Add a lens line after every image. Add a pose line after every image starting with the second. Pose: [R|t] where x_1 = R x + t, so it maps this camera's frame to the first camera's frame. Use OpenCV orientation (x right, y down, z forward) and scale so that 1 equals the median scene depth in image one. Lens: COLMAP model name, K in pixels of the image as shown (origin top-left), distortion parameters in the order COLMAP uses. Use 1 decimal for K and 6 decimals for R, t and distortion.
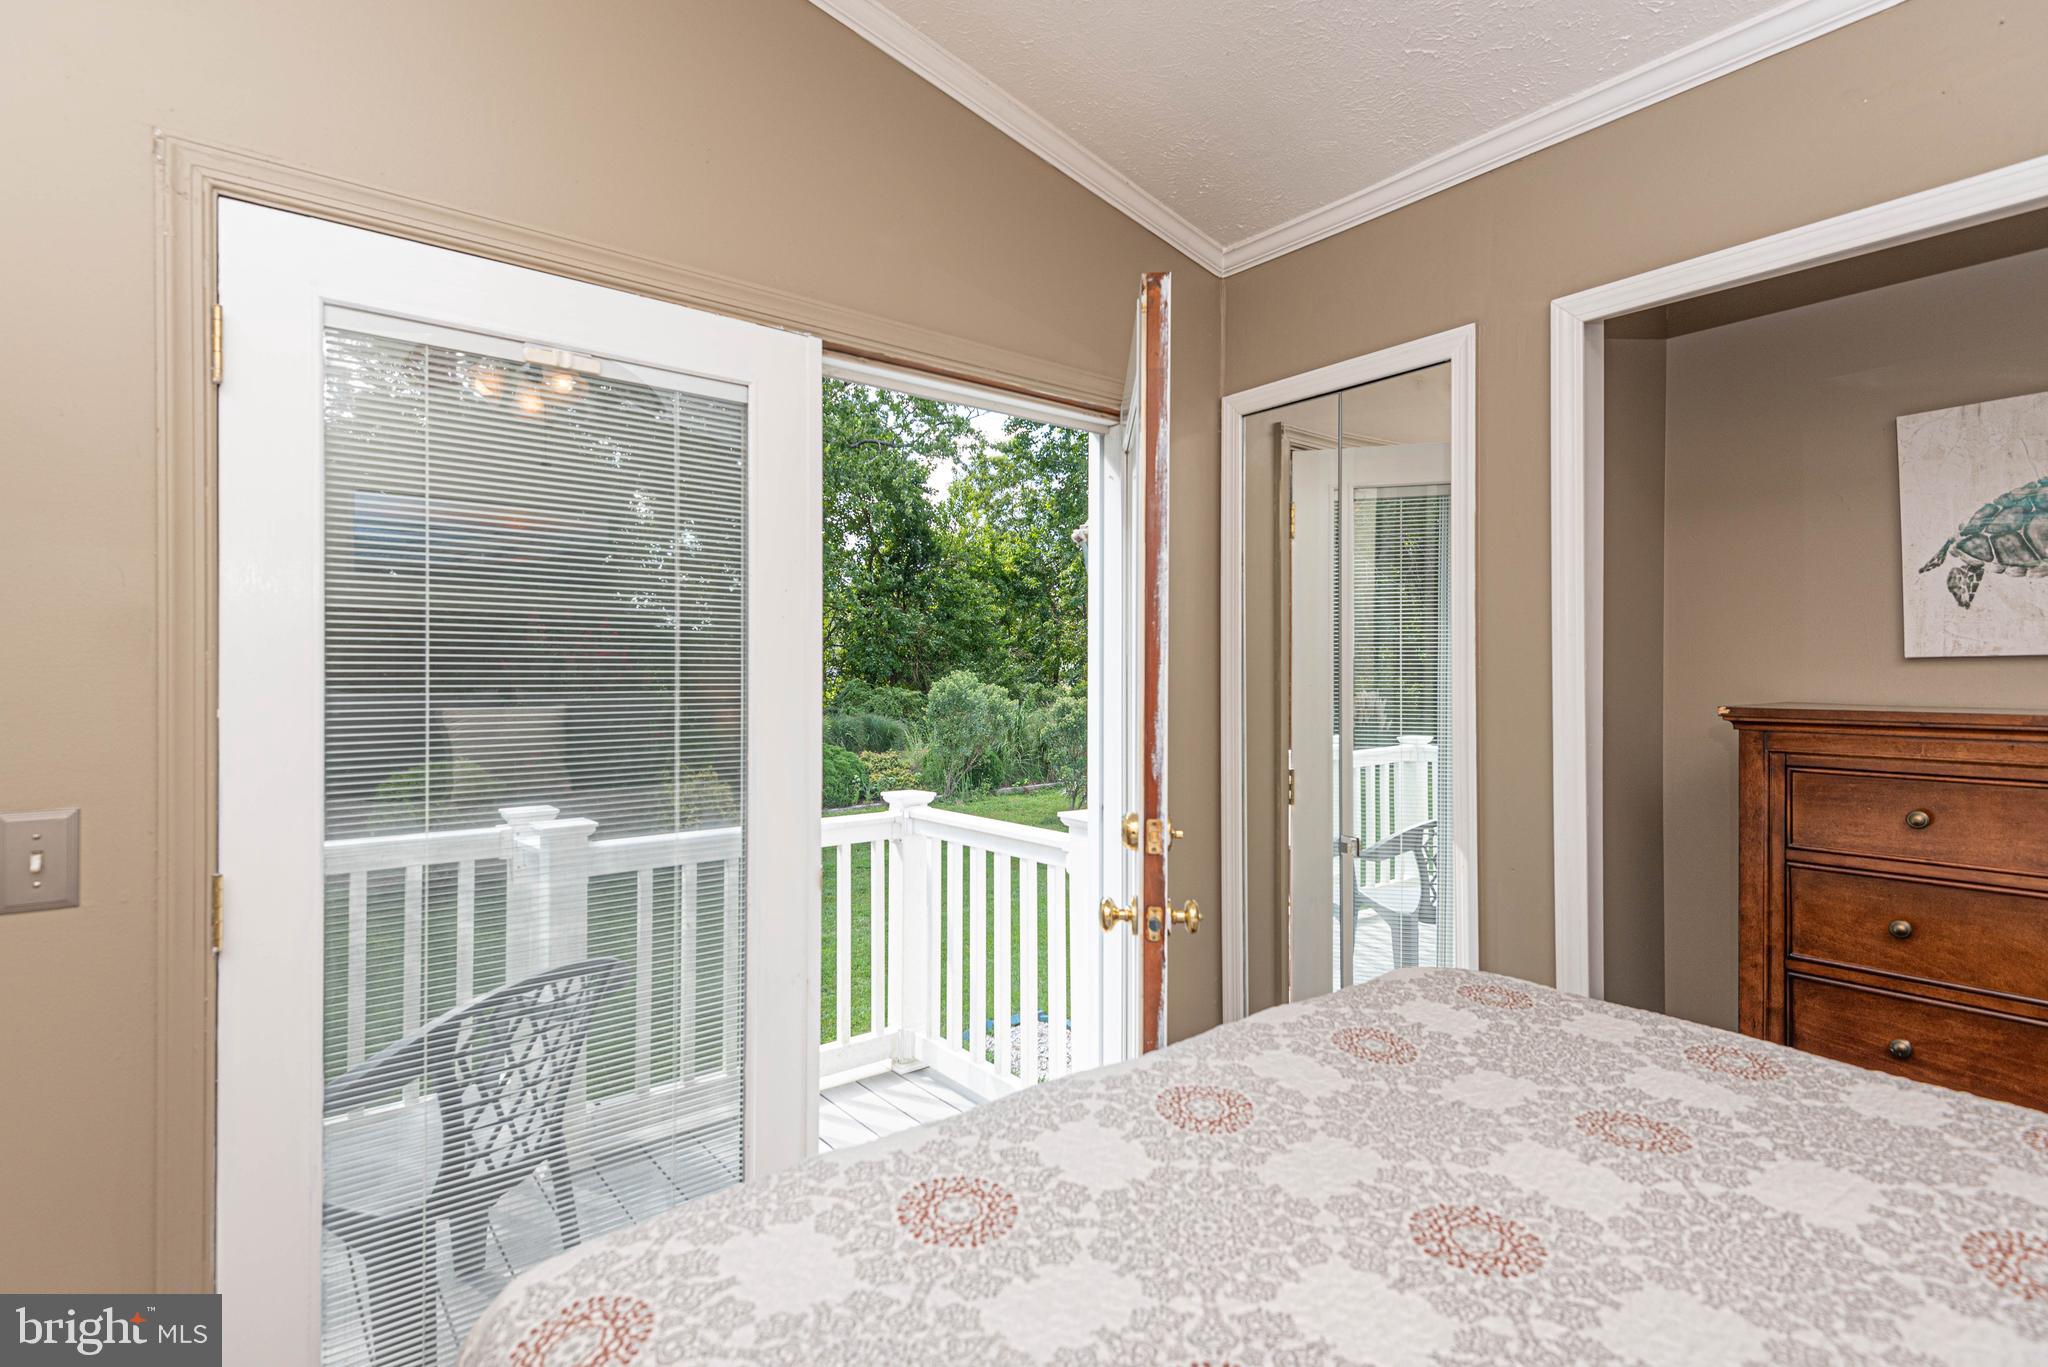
lens RADIAL K [[942.7, 0, 998.5], [0, 942.7, 658.3], [0, 0, 1]] dist [0.033782, -0.024333]
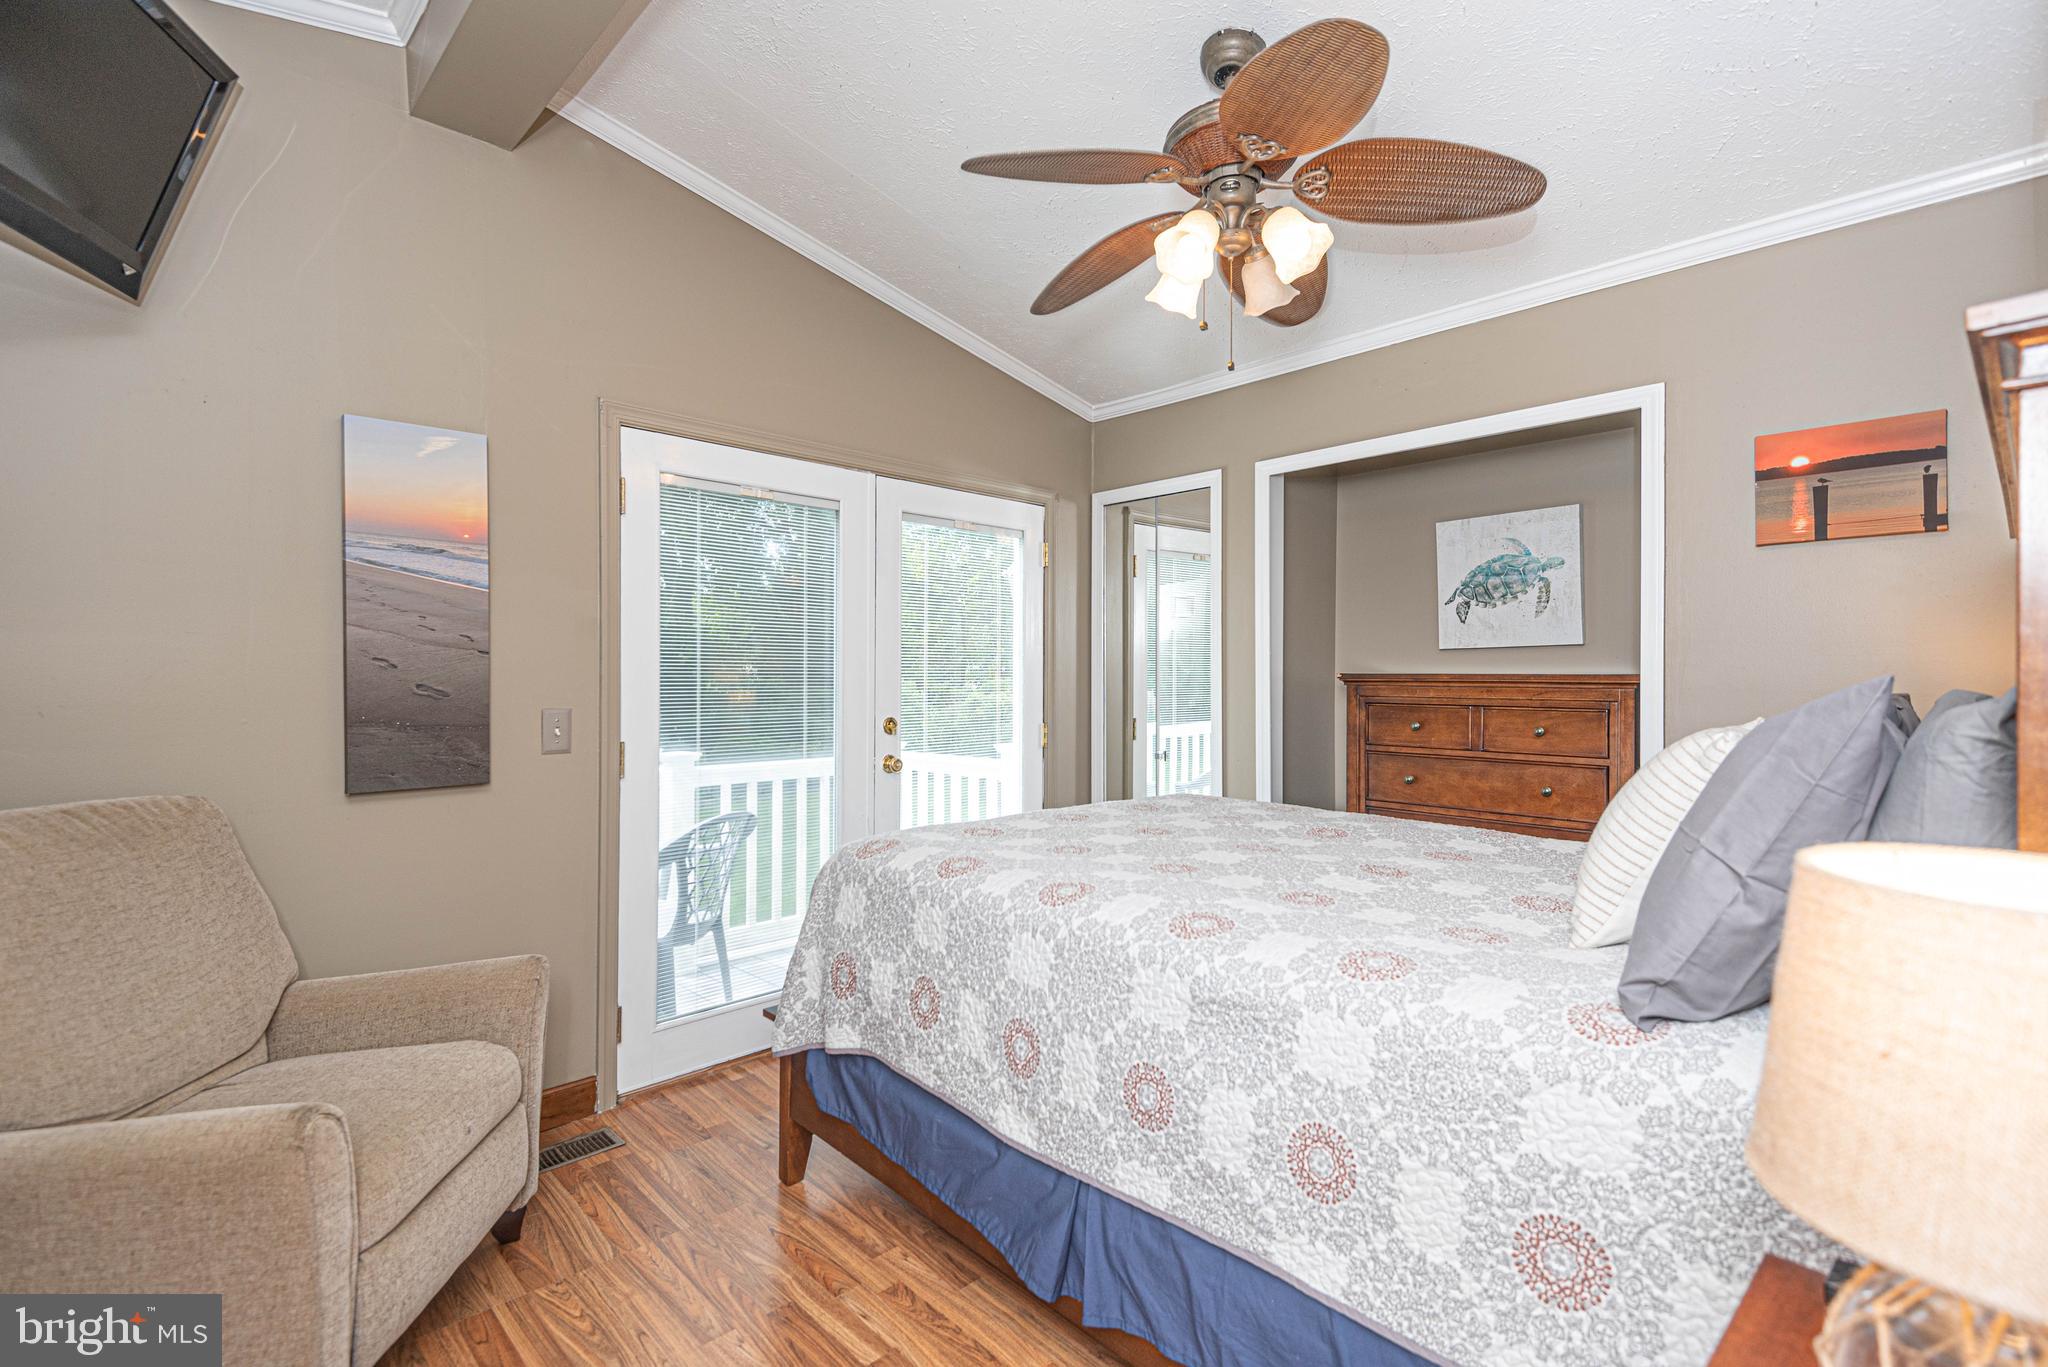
lens RADIAL K [[913.3, 0, 1011.7], [0, 913.3, 651.4], [0, 0, 1]] dist [0.032637, -0.015818]
pose [[0.993027, 0.003926, 0.117825, -0.122032], [-0.002666, 0.999938, -0.010851, 0.027170], [-0.117860, 0.010461, 0.992975, -0.754869]]
